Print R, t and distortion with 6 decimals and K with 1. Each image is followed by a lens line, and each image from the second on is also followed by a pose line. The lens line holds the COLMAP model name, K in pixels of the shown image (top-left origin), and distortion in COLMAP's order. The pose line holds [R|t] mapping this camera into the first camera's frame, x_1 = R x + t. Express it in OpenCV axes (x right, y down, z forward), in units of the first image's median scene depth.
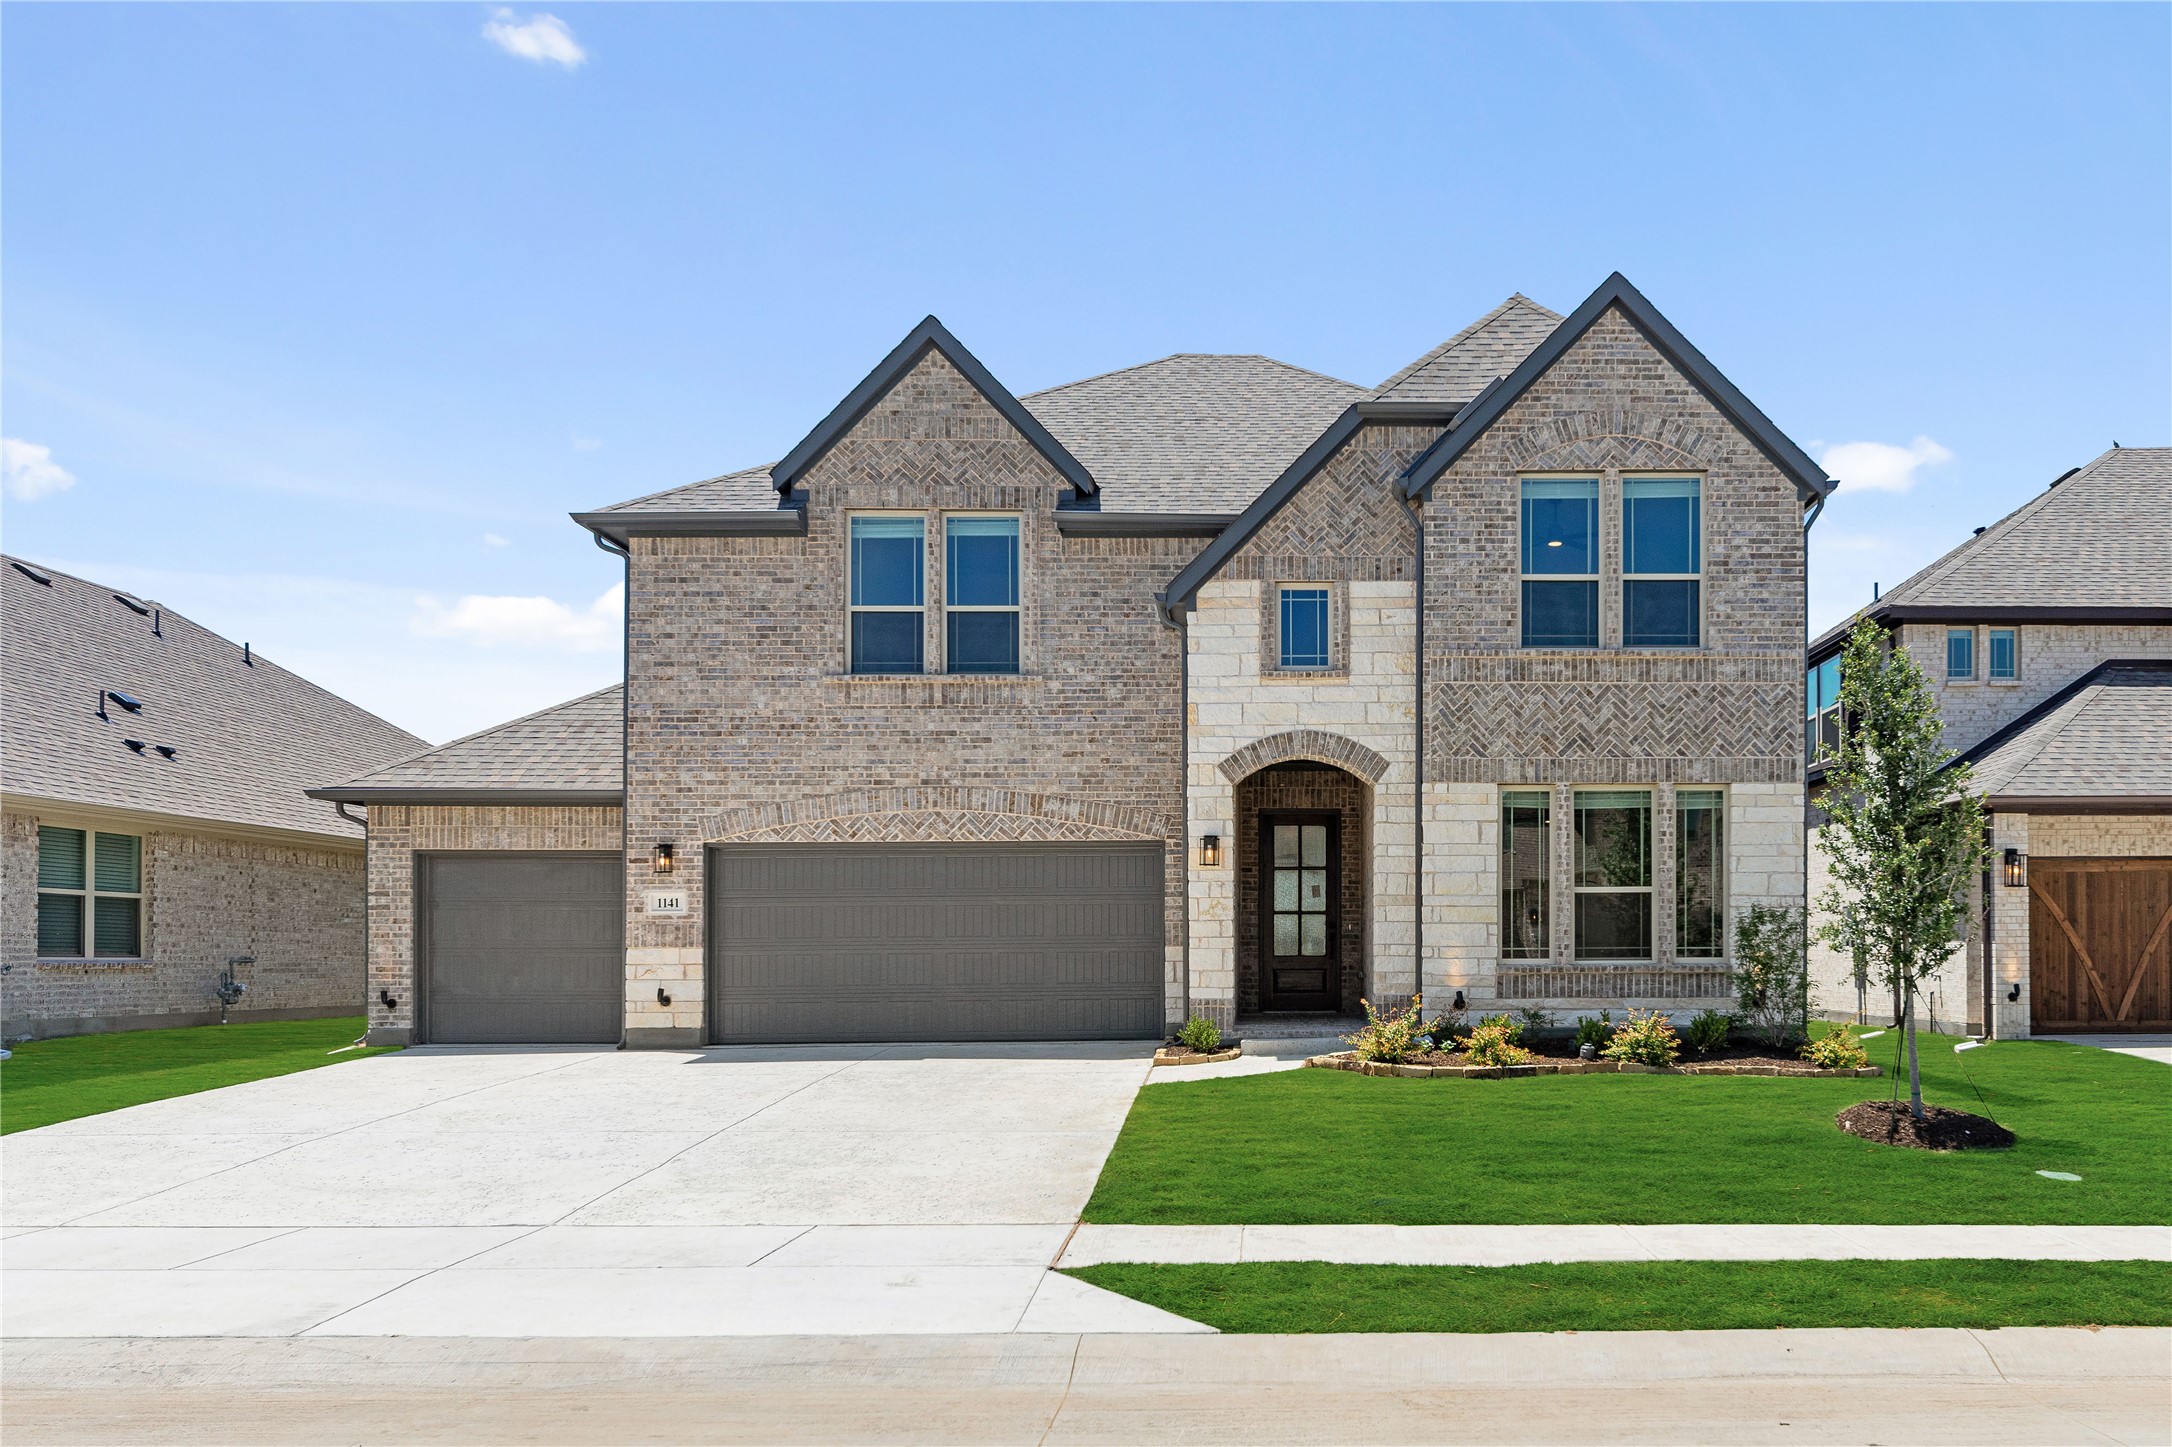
lens RADIAL K [[1379.6, 0, 1086.0], [0, 1379.6, 723.5], [0, 0, 1]] dist [0.001475, -0.000894]
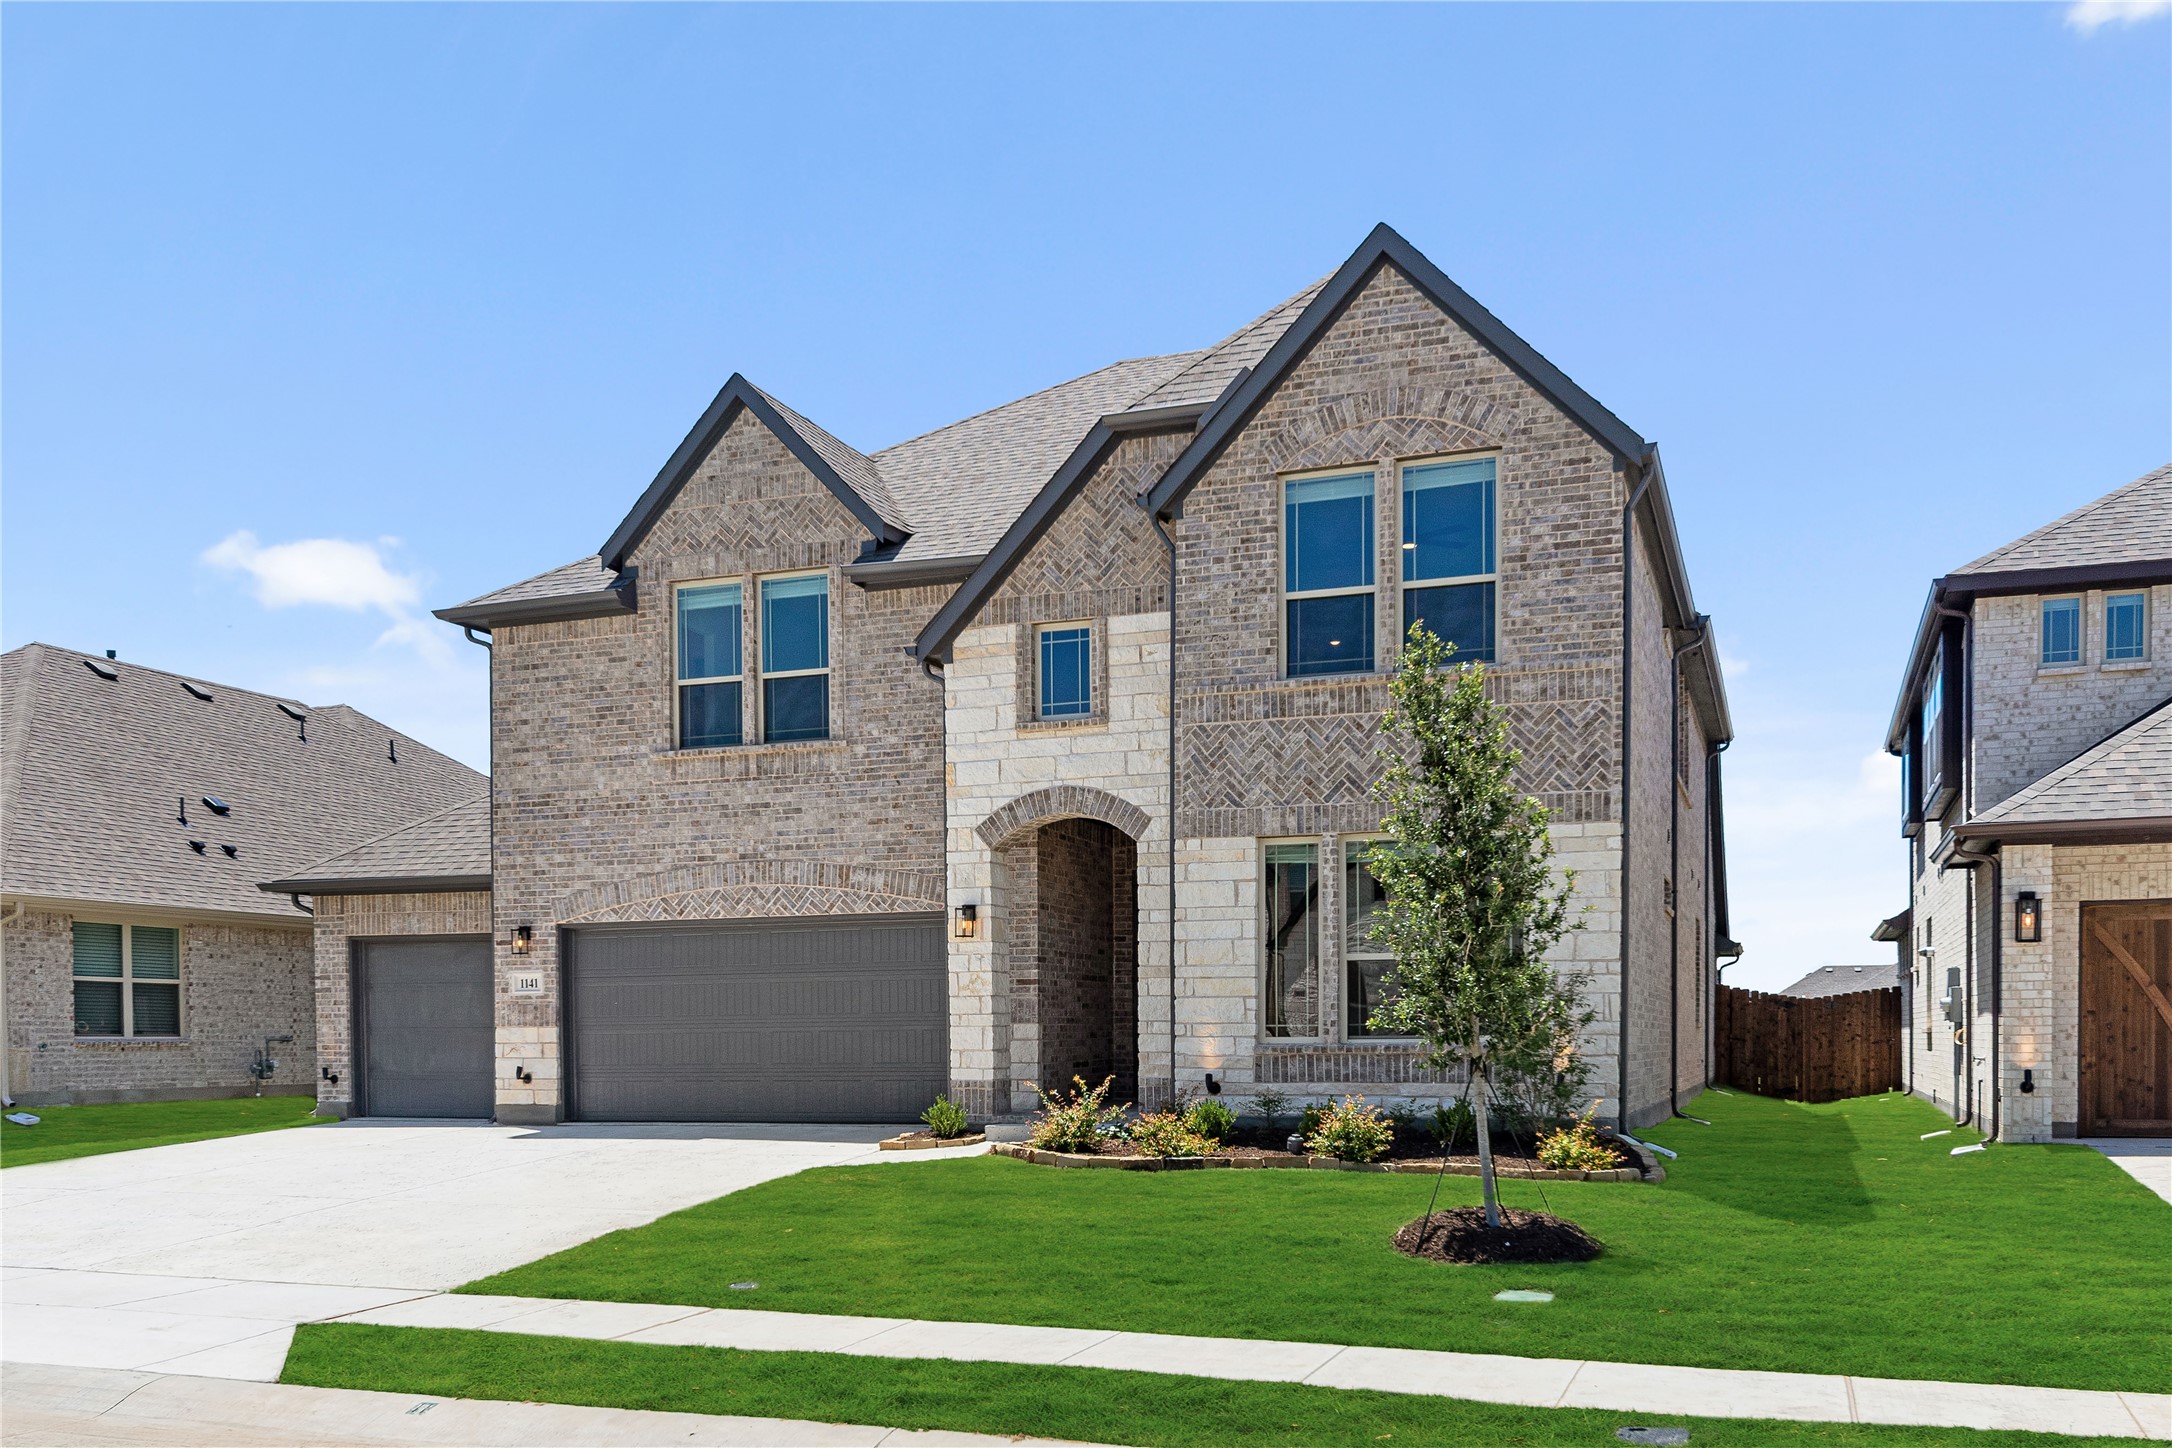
lens RADIAL K [[1592.8, 0, 1085.8], [0, 1592.8, 804.6], [0, 0, 1]] dist [-0.001129, 0.002322]
pose [[0.947579, -0.046709, -0.316089, 0.471996], [0.054226, 0.998416, 0.015021, 0.002059], [0.314886, -0.031374, 0.948611, 0.011690]]
